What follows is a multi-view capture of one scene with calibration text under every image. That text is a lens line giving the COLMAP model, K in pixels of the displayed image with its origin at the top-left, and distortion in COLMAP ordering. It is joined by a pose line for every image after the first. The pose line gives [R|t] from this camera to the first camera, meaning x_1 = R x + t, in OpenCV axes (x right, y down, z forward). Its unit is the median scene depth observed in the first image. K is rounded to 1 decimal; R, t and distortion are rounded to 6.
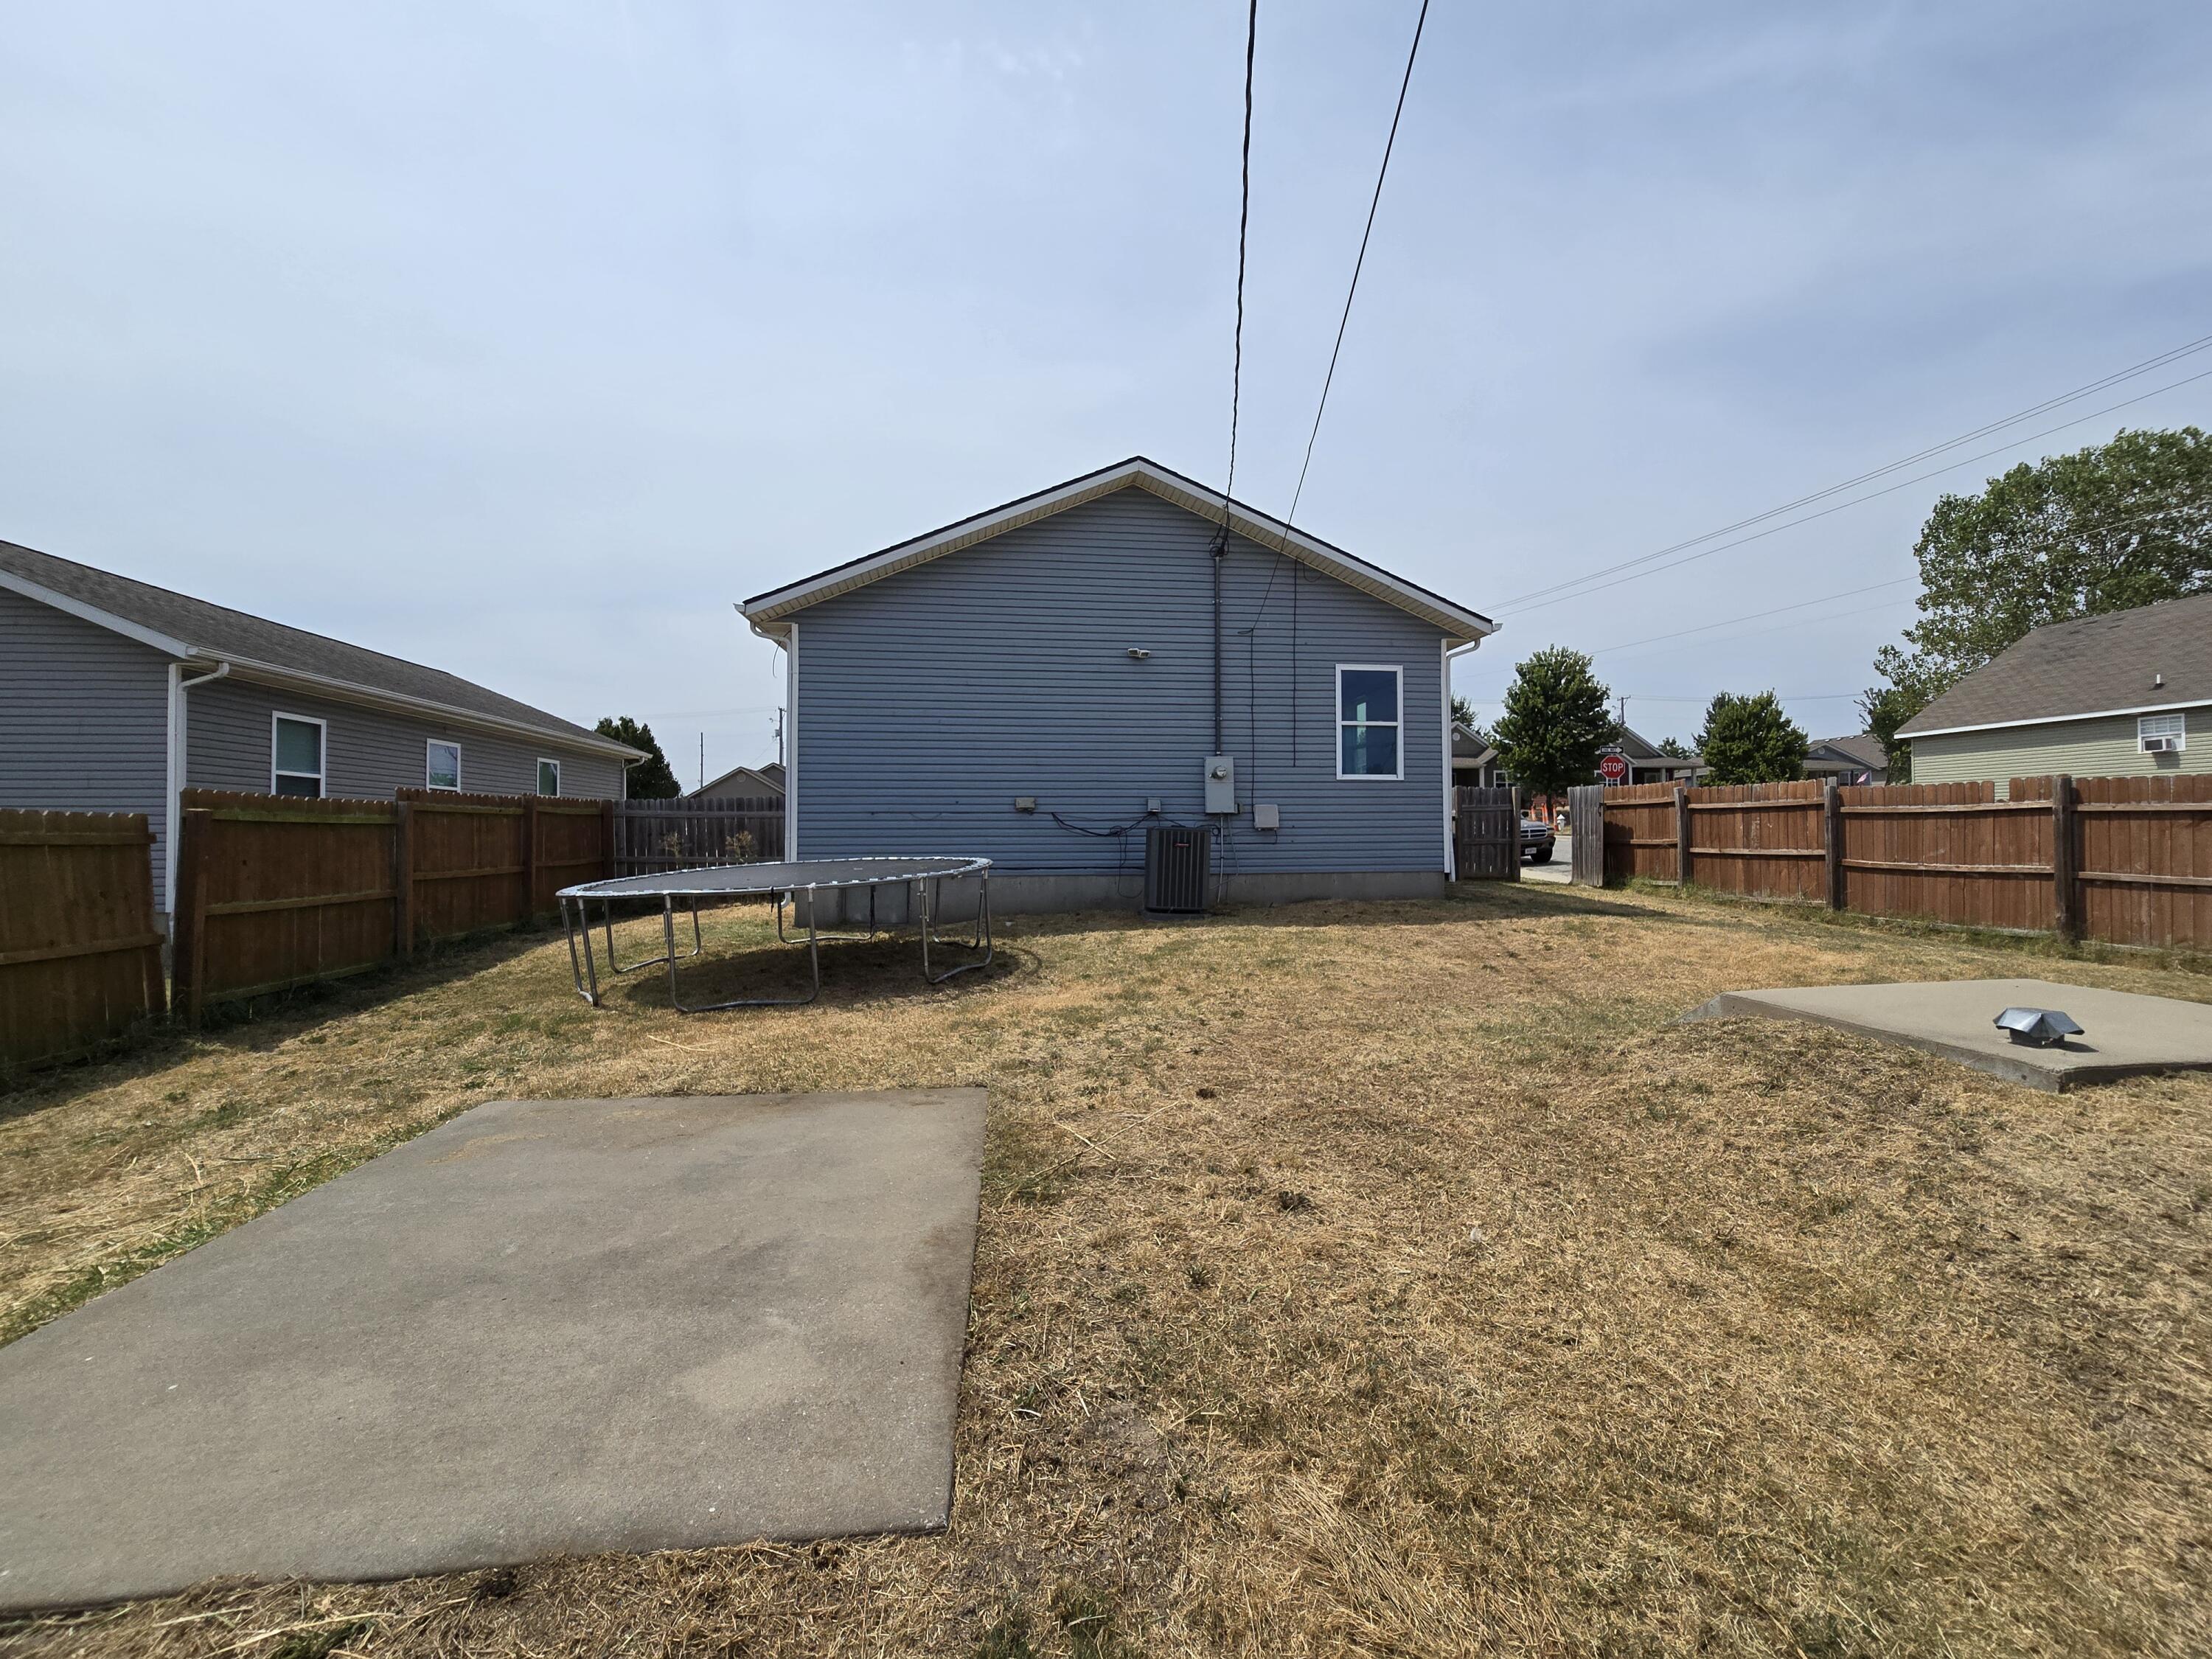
lens RADIAL K [[872.3, 0, 1110.2], [0, 872.3, 818.1], [0, 0, 1]] dist [-0.024463, 0.000455]
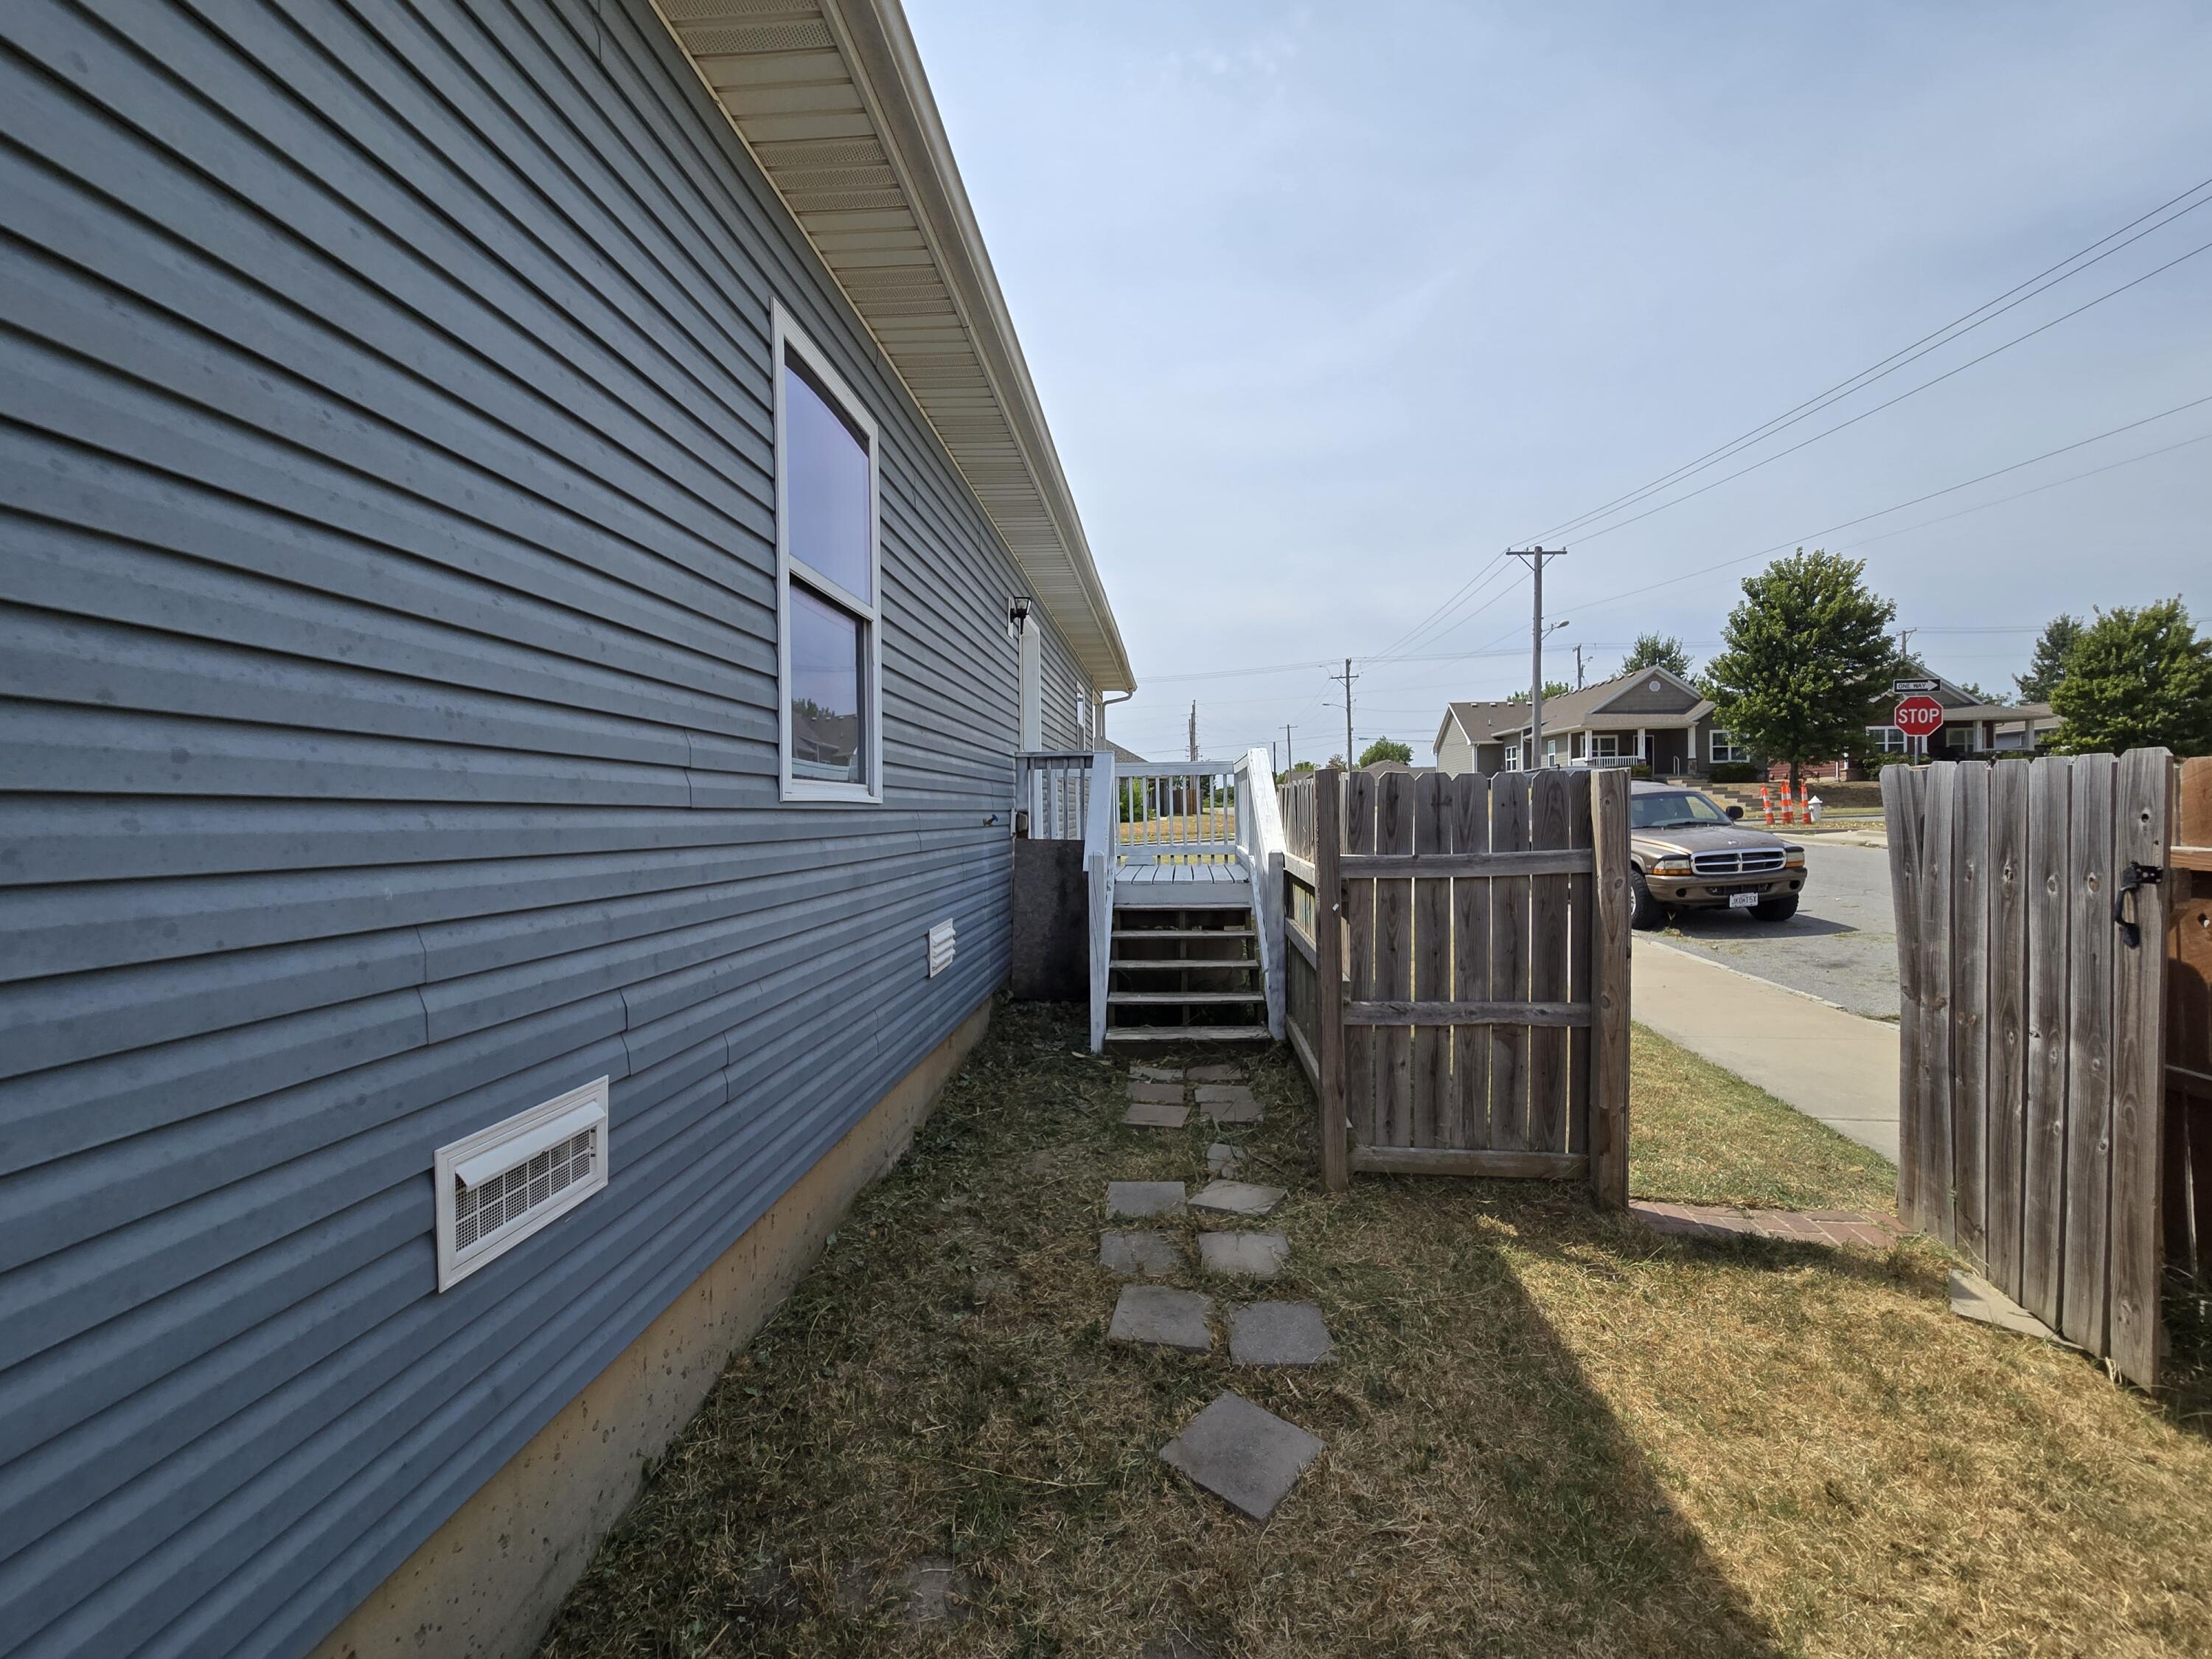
lens RADIAL K [[872.3, 0, 1110.2], [0, 872.3, 818.1], [0, 0, 1]] dist [-0.024463, 0.000455]
pose [[0.979328, -0.005257, -0.202211, 0.105924], [0.011347, 0.999516, 0.028970, -0.008560], [0.201961, -0.030666, 0.978913, 0.208474]]
